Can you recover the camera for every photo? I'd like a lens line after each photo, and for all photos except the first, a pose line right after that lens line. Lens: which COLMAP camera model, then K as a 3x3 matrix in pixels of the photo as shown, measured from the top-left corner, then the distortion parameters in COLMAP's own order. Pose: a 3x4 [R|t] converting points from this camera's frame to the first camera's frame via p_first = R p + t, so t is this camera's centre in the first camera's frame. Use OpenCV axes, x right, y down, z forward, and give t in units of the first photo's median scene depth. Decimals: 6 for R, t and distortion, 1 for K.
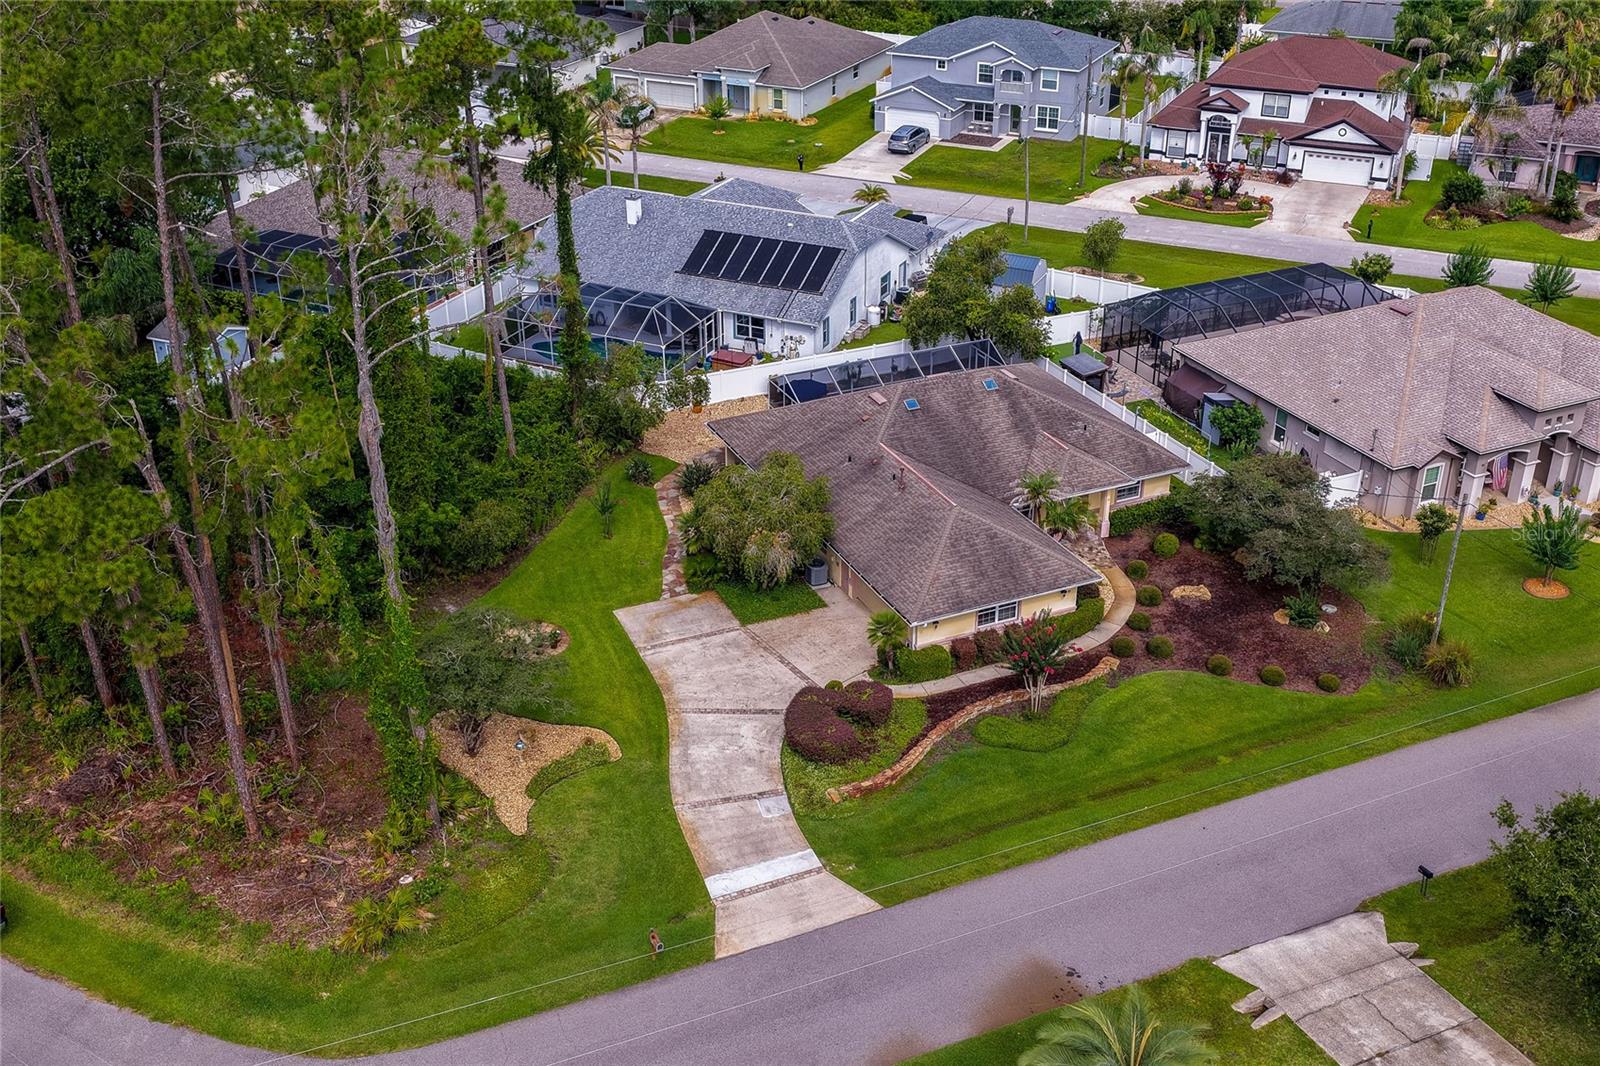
lens RADIAL K [[1660.8, 0, 800.0], [0, 1660.8, 533.0], [0, 0, 1]] dist [0.025189, 0.033658]
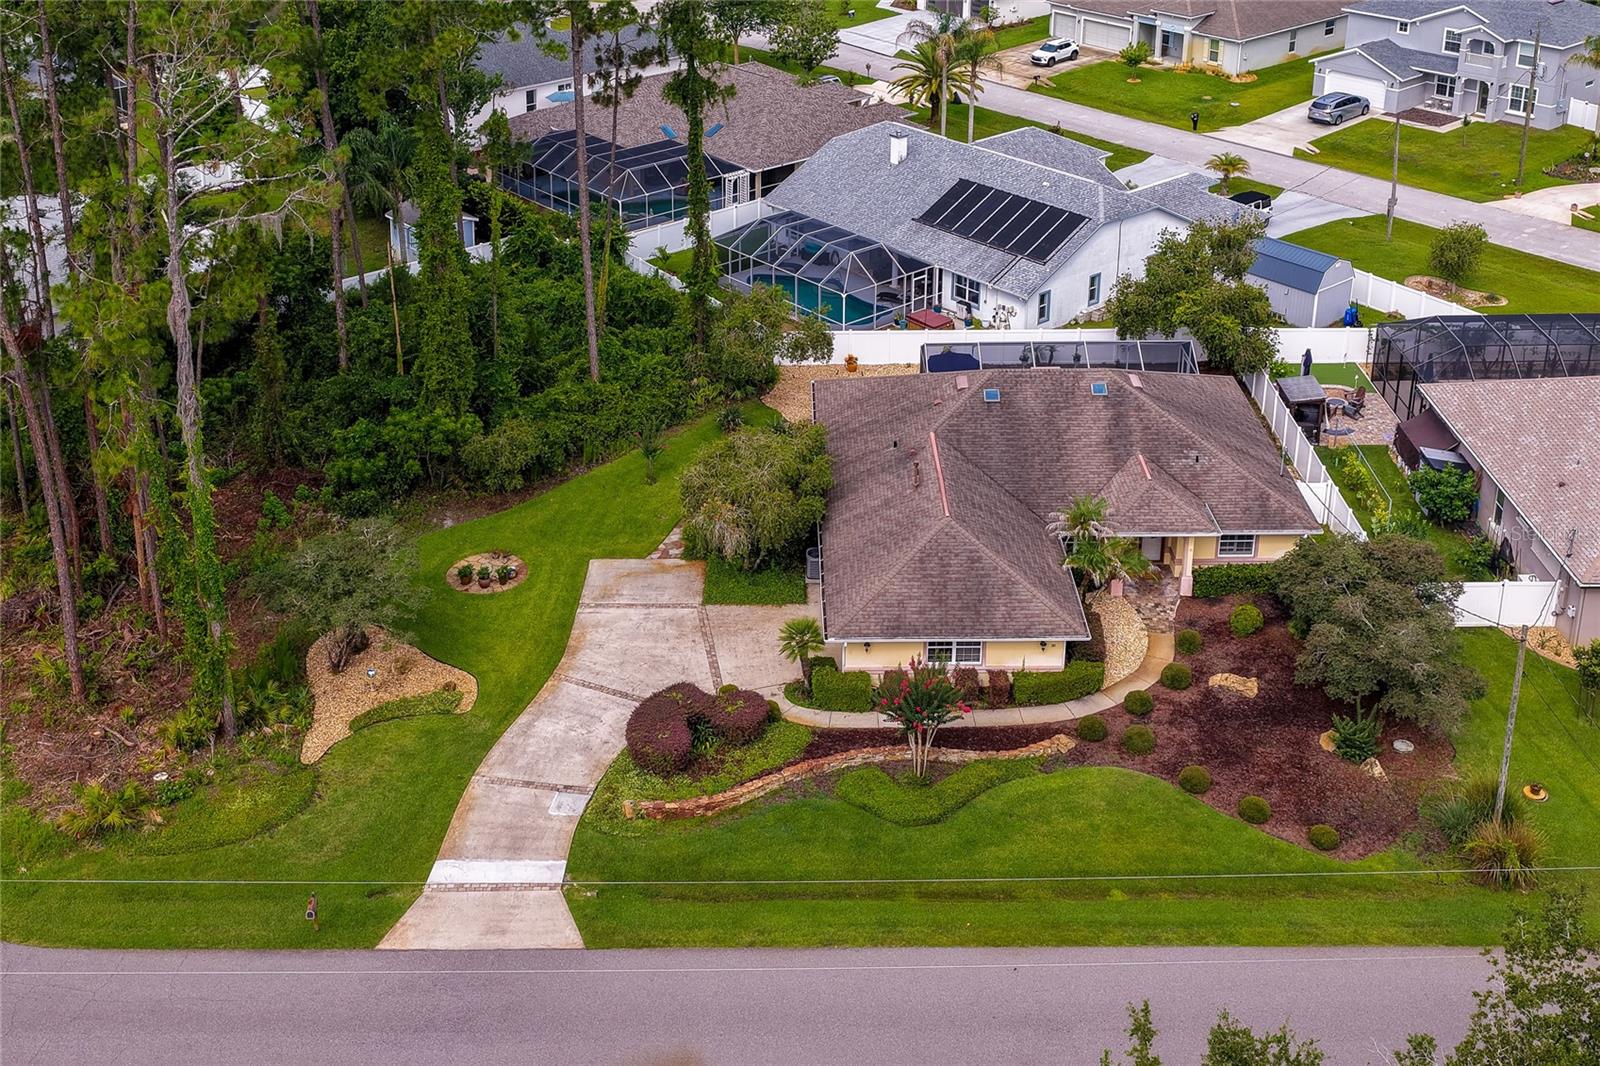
lens RADIAL K [[1805.2, 0, 749.0], [0, 1805.2, 273.4], [0, 0, 1]] dist [0.024986, 0.002636]
pose [[0.903782, 0.136262, -0.405723, 0.270073], [-0.183922, 0.979623, -0.080696, -0.033904], [0.386460, 0.147553, 0.910427, 0.072012]]
